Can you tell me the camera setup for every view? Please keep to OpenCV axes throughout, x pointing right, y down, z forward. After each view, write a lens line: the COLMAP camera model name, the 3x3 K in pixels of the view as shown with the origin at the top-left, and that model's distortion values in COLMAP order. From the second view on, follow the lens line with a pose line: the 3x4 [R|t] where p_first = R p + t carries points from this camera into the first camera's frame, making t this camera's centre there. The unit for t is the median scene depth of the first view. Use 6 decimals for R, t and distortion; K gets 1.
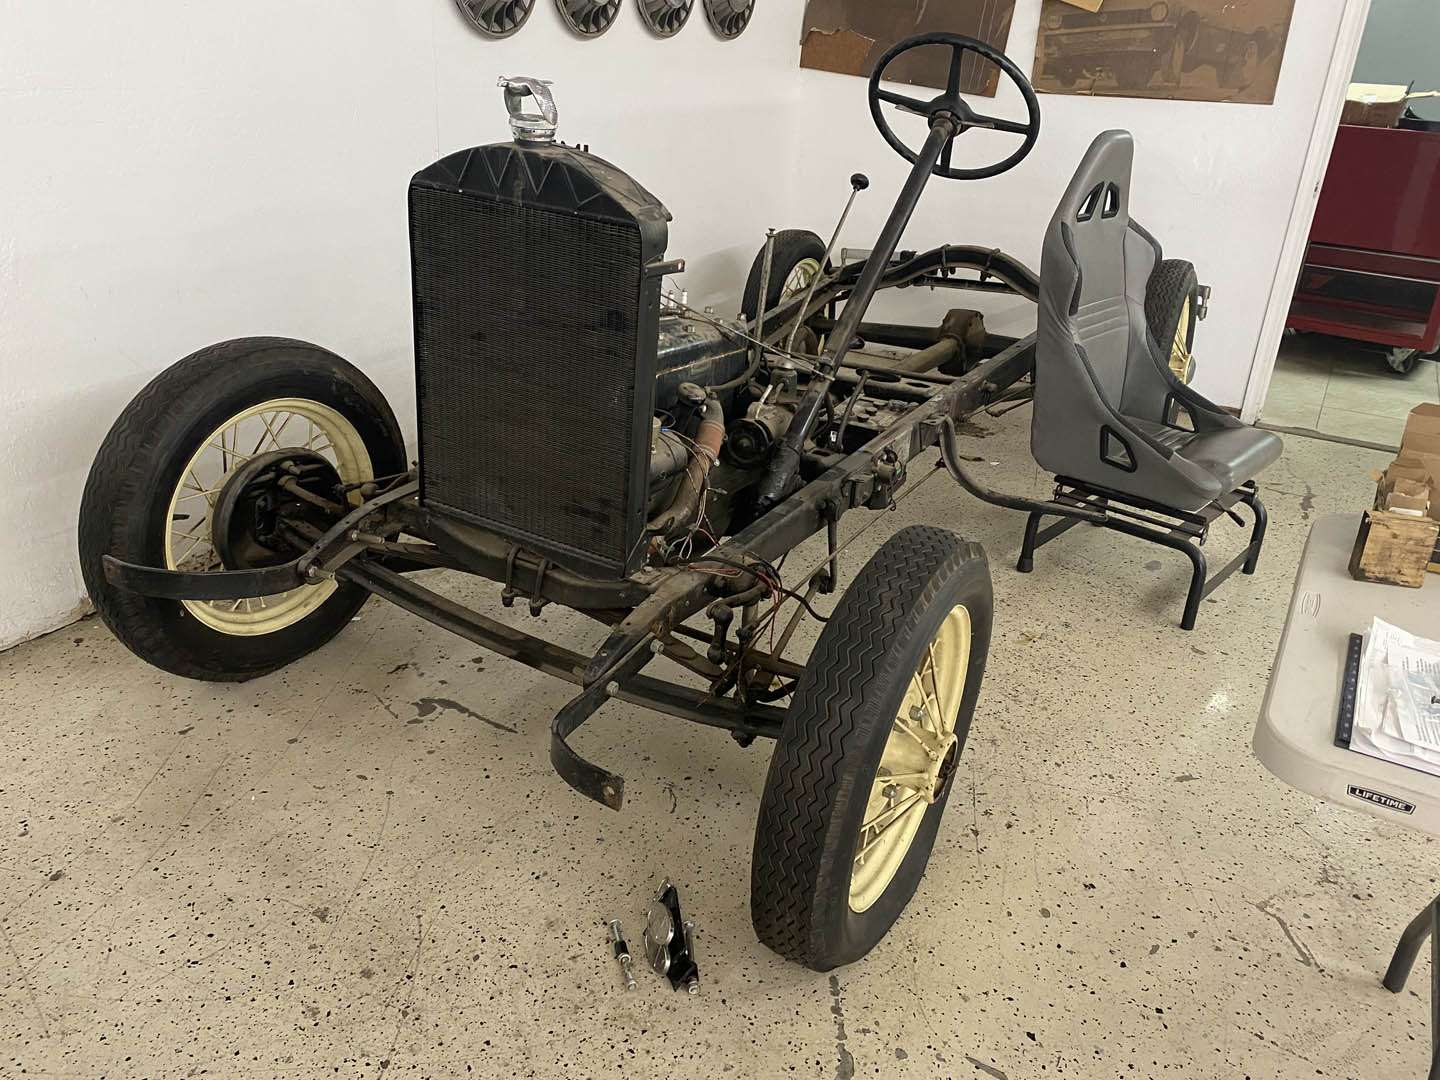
lens RADIAL K [[1102.2, 0, 720.3], [0, 1102.2, 539.5], [0, 0, 1]] dist [0.014846, -0.011609]
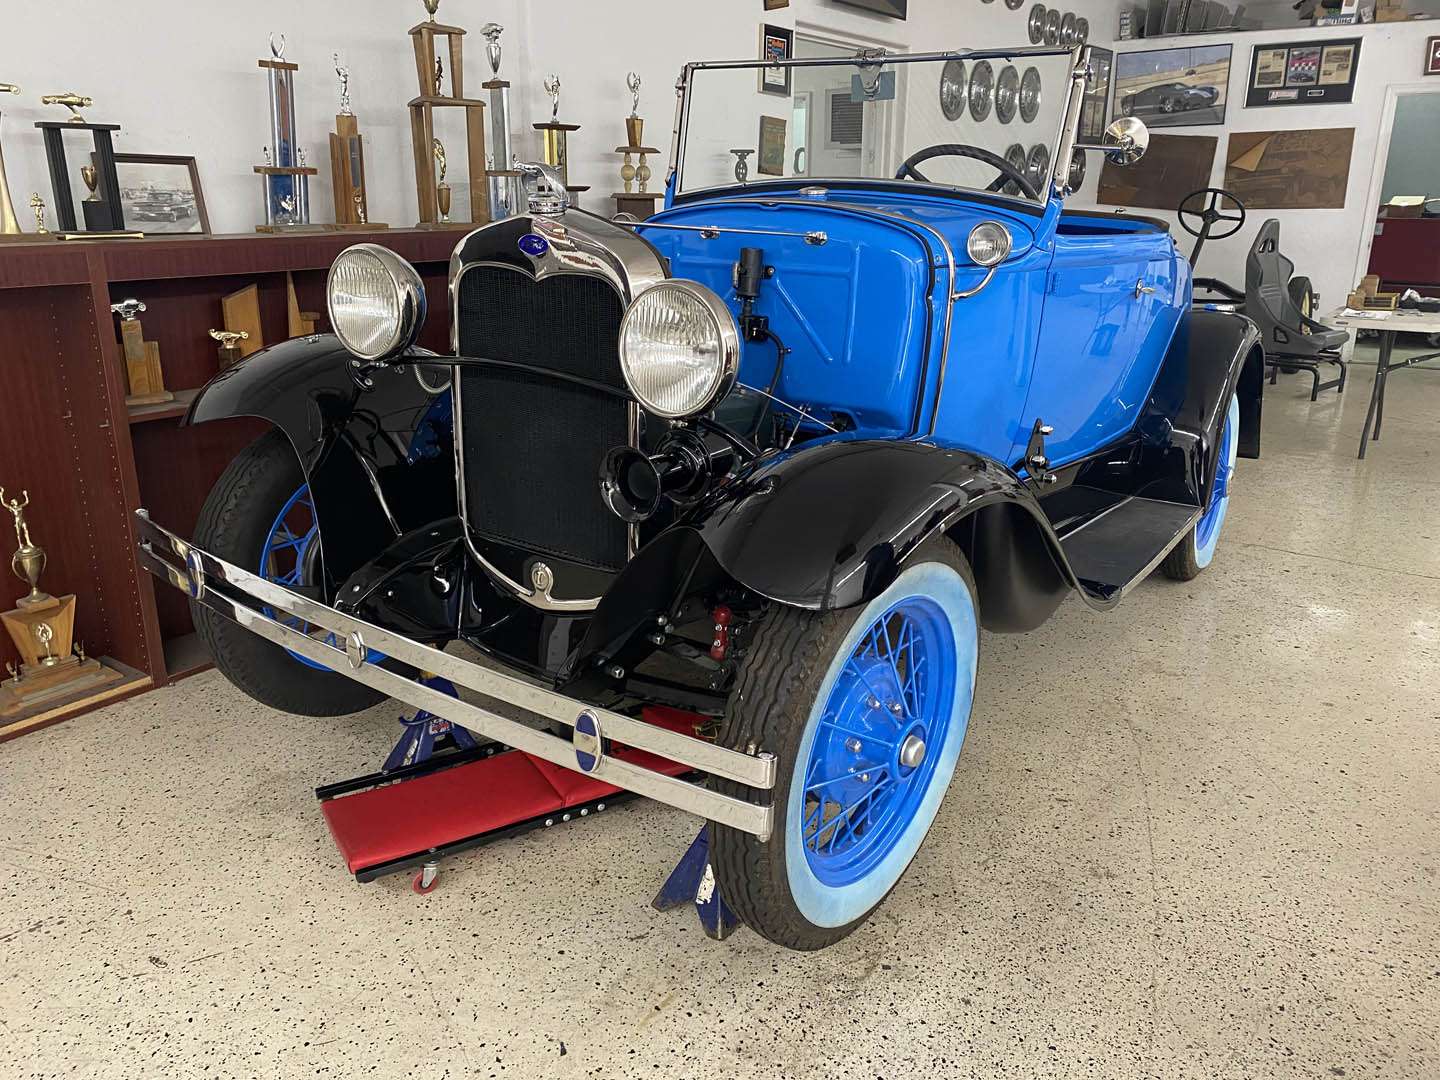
lens RADIAL K [[1102.2, 0, 719.4], [0, 1102.2, 540.0], [0, 0, 1]] dist [0.014846, -0.011609]
pose [[0.993691, -0.019198, -0.110495, -0.489894], [0.006150, 0.993085, -0.117236, 0.500924], [0.111982, 0.115817, 0.986938, -1.205312]]
